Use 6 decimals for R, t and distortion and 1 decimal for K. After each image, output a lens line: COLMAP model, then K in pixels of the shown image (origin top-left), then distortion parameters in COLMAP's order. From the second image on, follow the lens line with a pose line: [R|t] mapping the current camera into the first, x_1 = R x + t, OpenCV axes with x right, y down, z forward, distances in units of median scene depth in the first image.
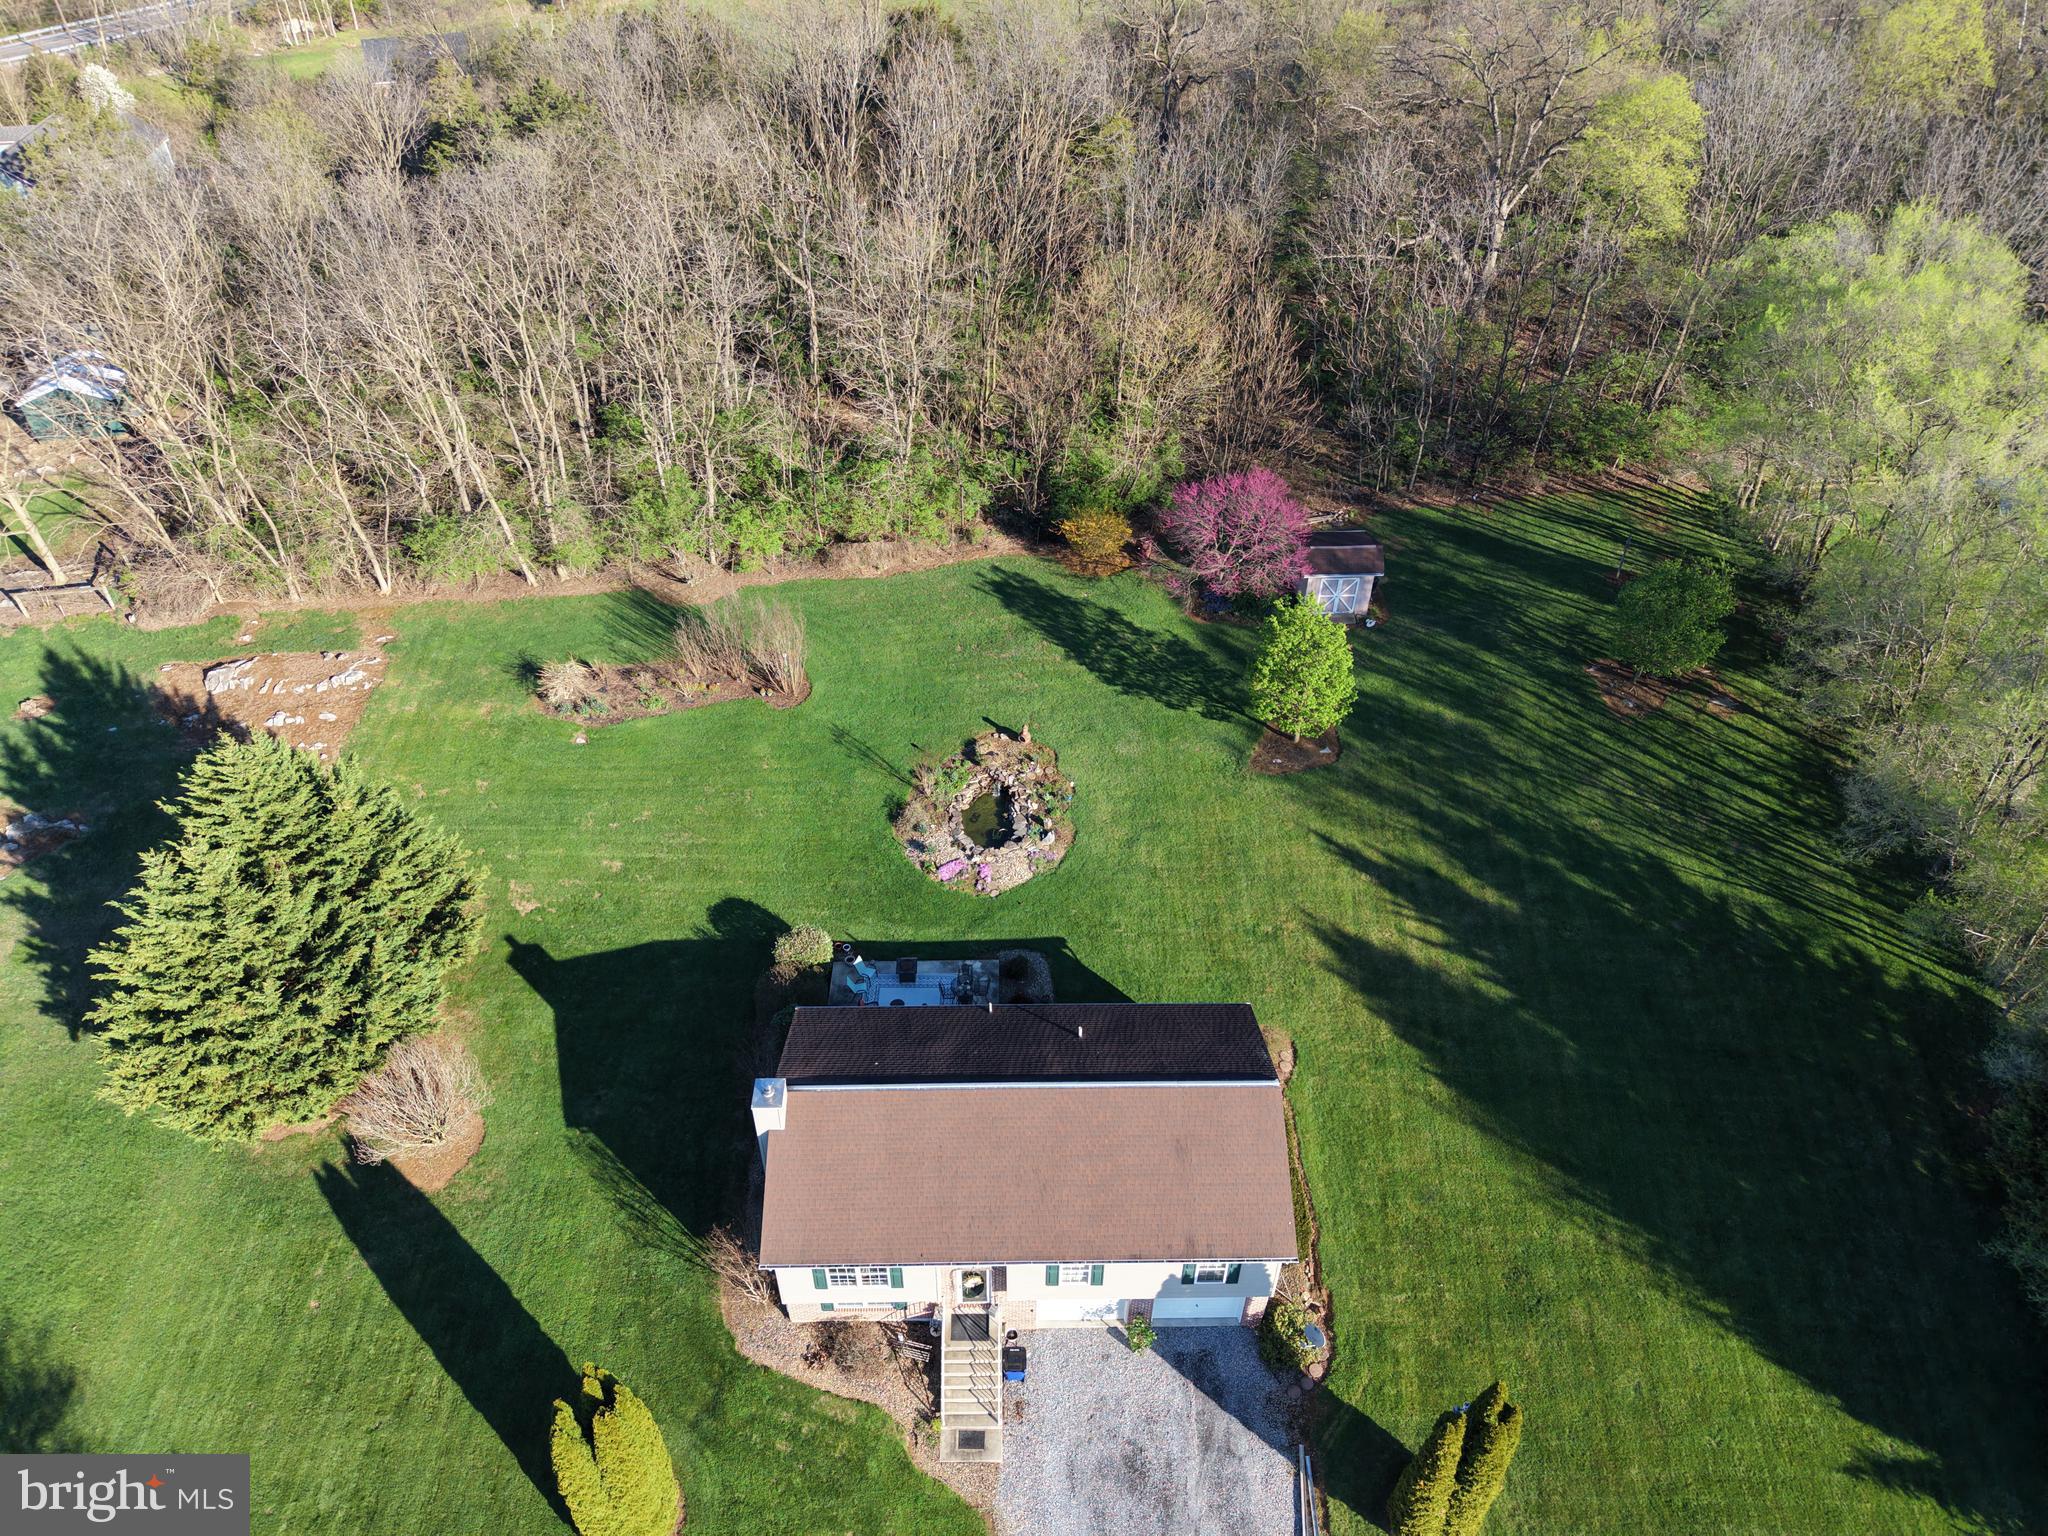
lens RADIAL K [[1396.3, 0, 1025.2], [0, 1396.3, 744.8], [0, 0, 1]] dist [0.006371, -0.003981]
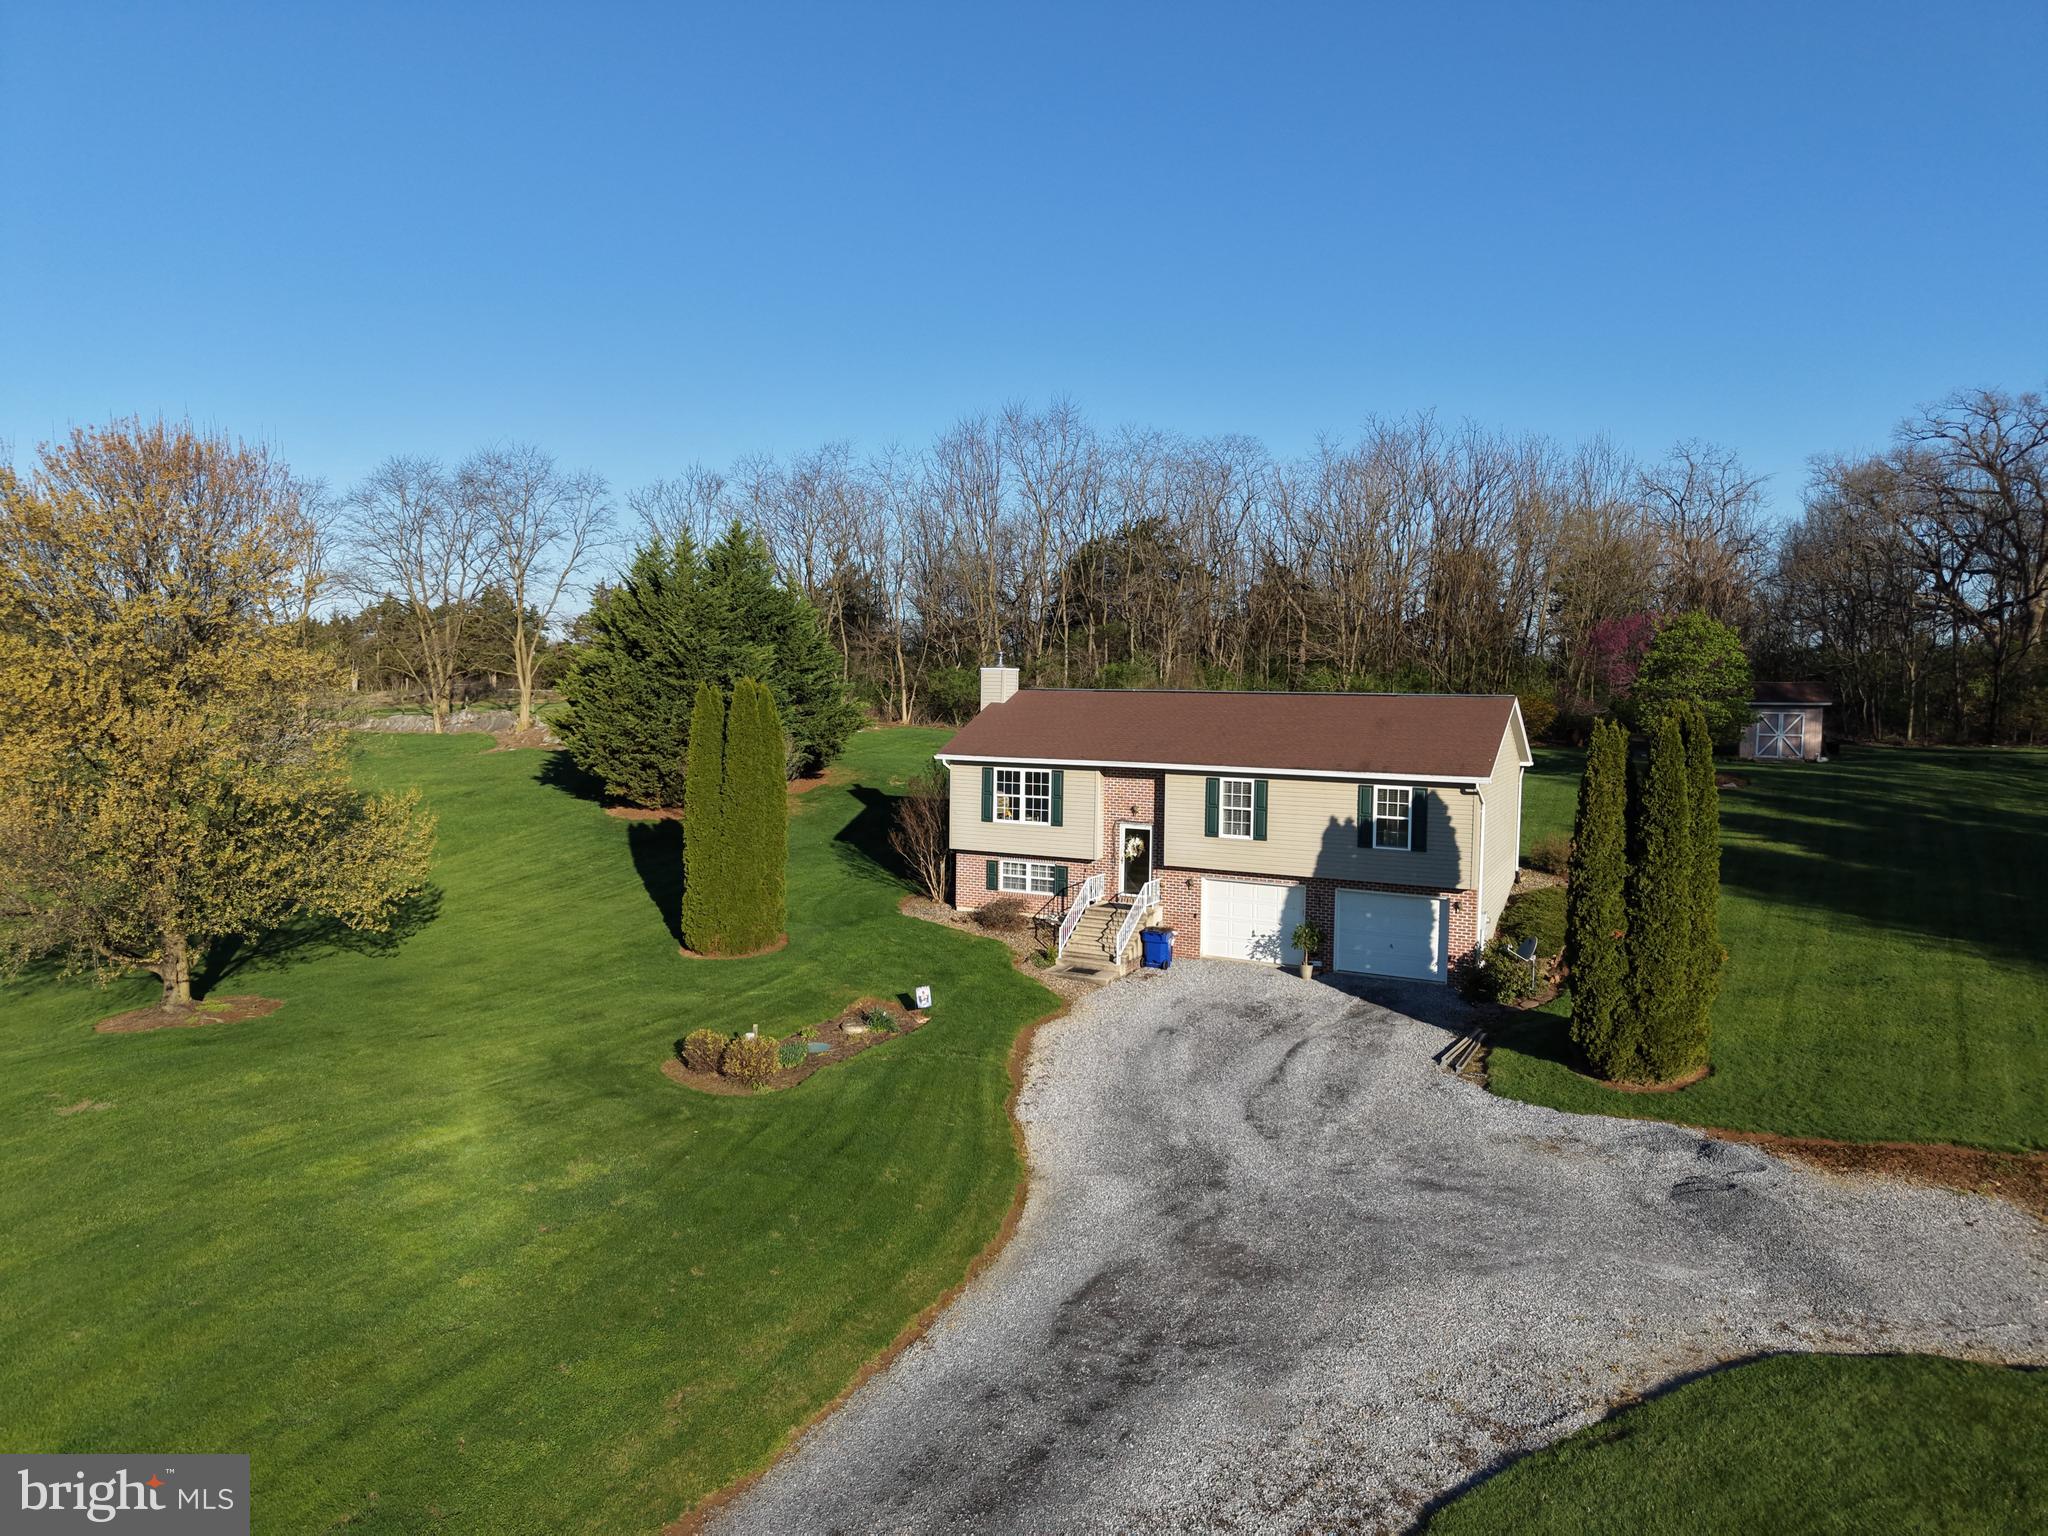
lens RADIAL K [[1371.5, 0, 1025.5], [0, 1371.5, 766.4], [0, 0, 1]] dist [0.039392, -0.044210]
pose [[0.890801, 0.037543, -0.452840, 0.247635], [-0.298606, 0.799546, -0.521115, 0.676432], [0.342502, 0.599431, 0.723447, 0.232568]]
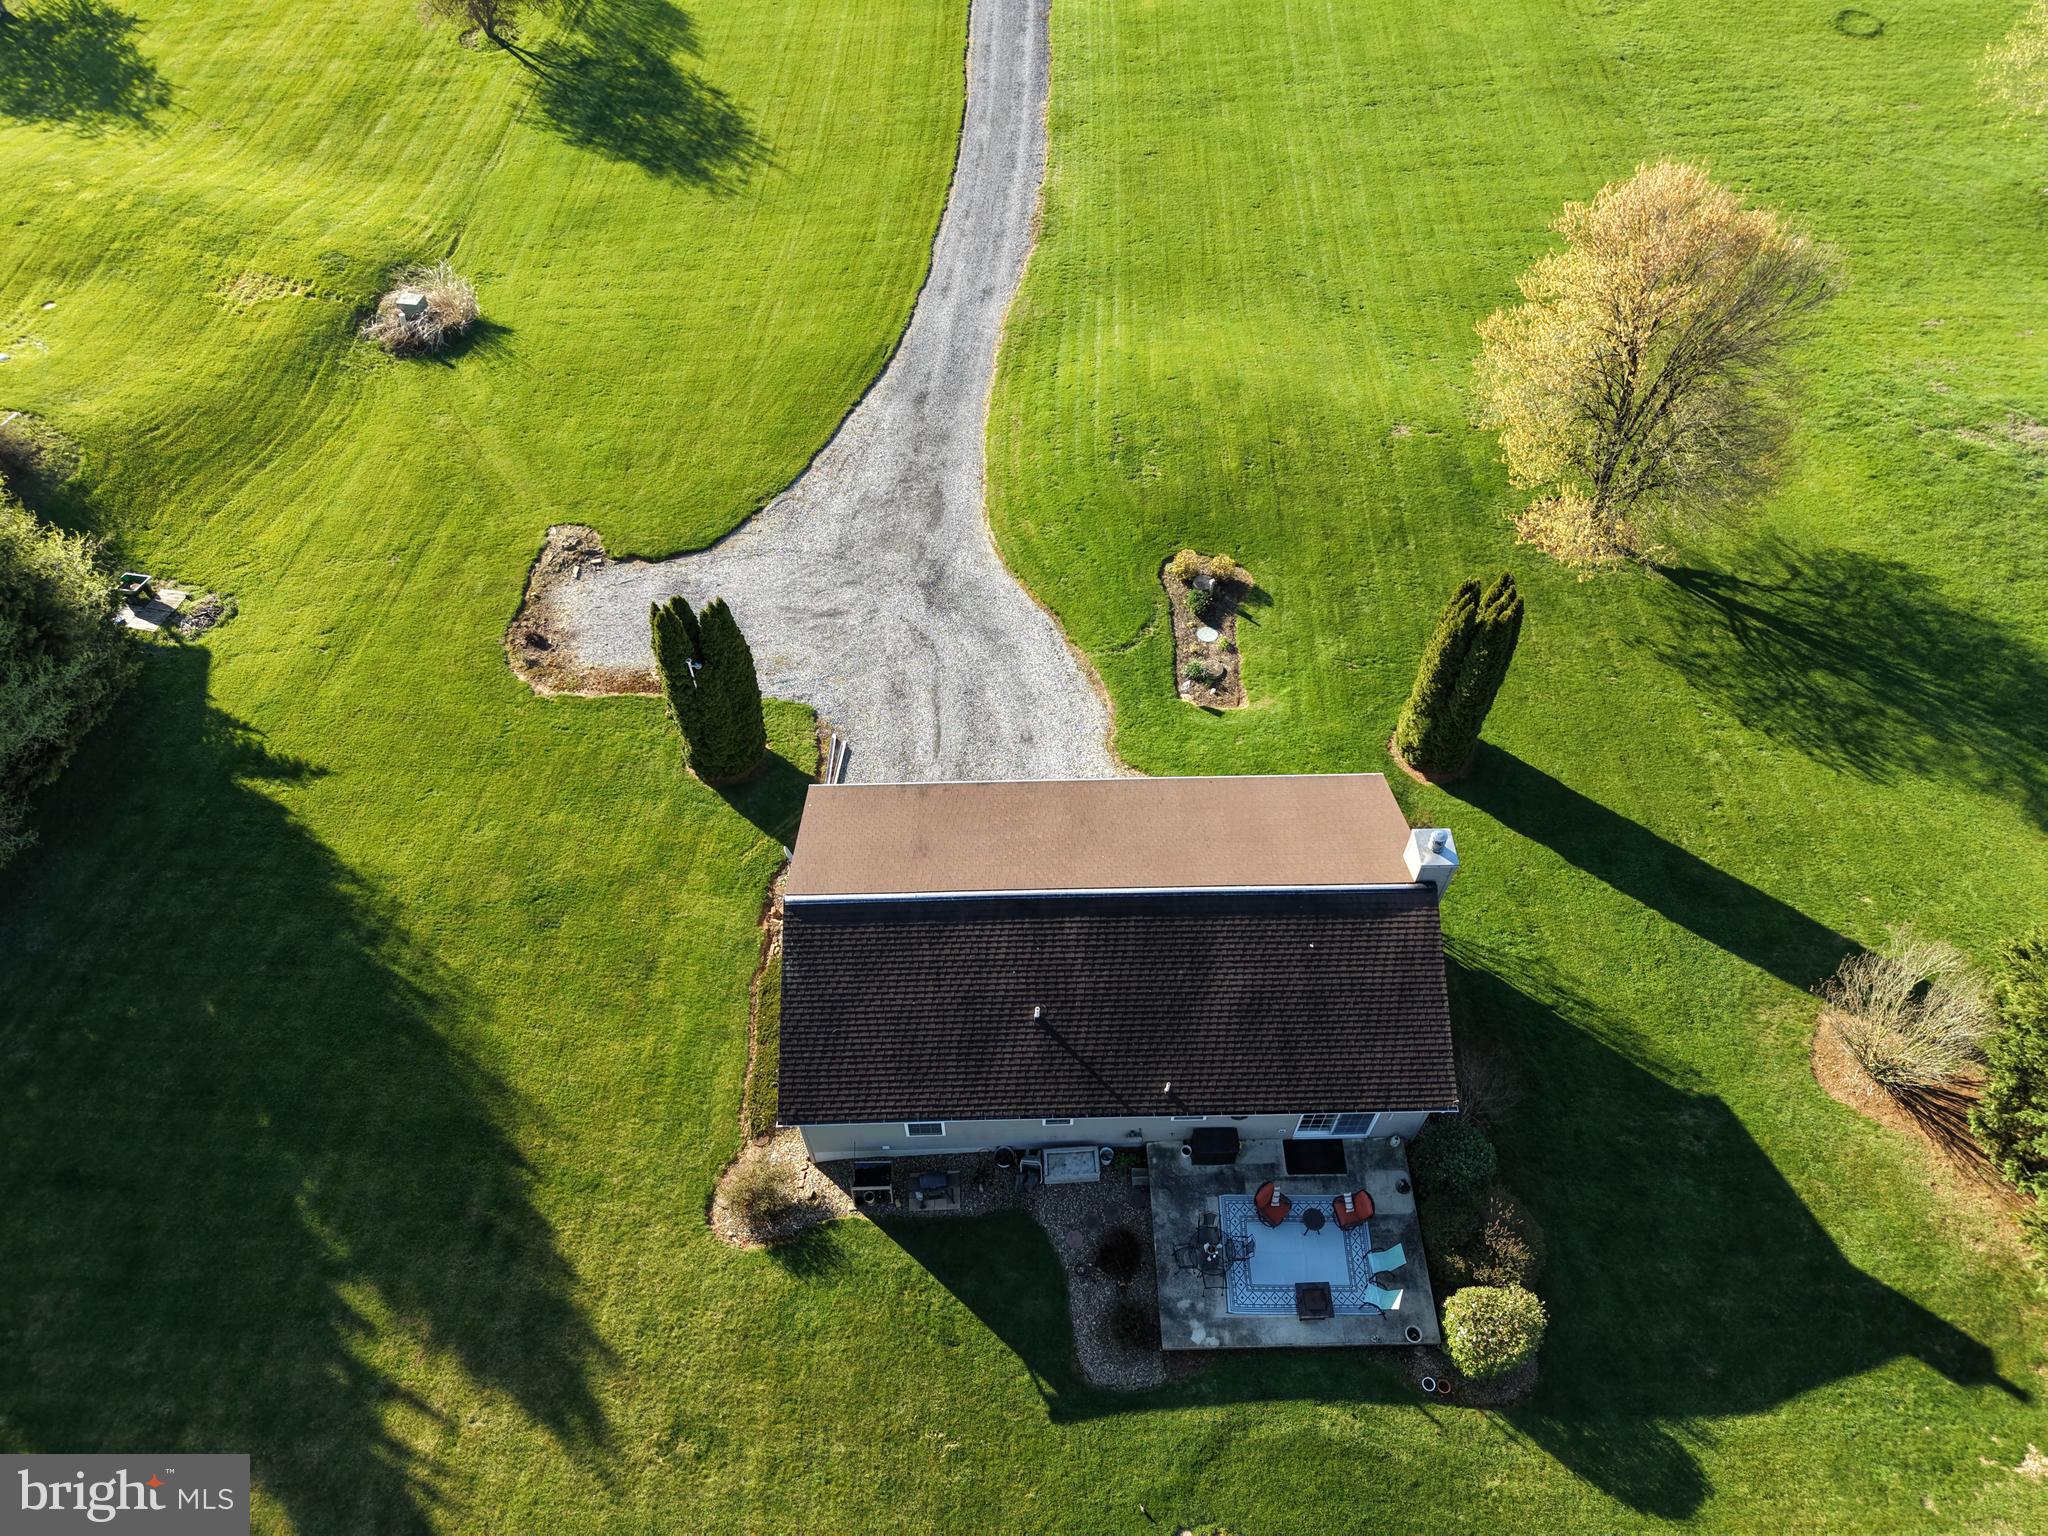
lens RADIAL K [[1371.5, 0, 1025.5], [0, 1371.5, 766.4], [0, 0, 1]] dist [0.039392, -0.044210]
pose [[-0.999981, 0.001956, -0.005839, 0.043110], [-0.005938, -0.055214, 0.998457, -0.421016], [0.001631, 0.998473, 0.055225, 0.723865]]
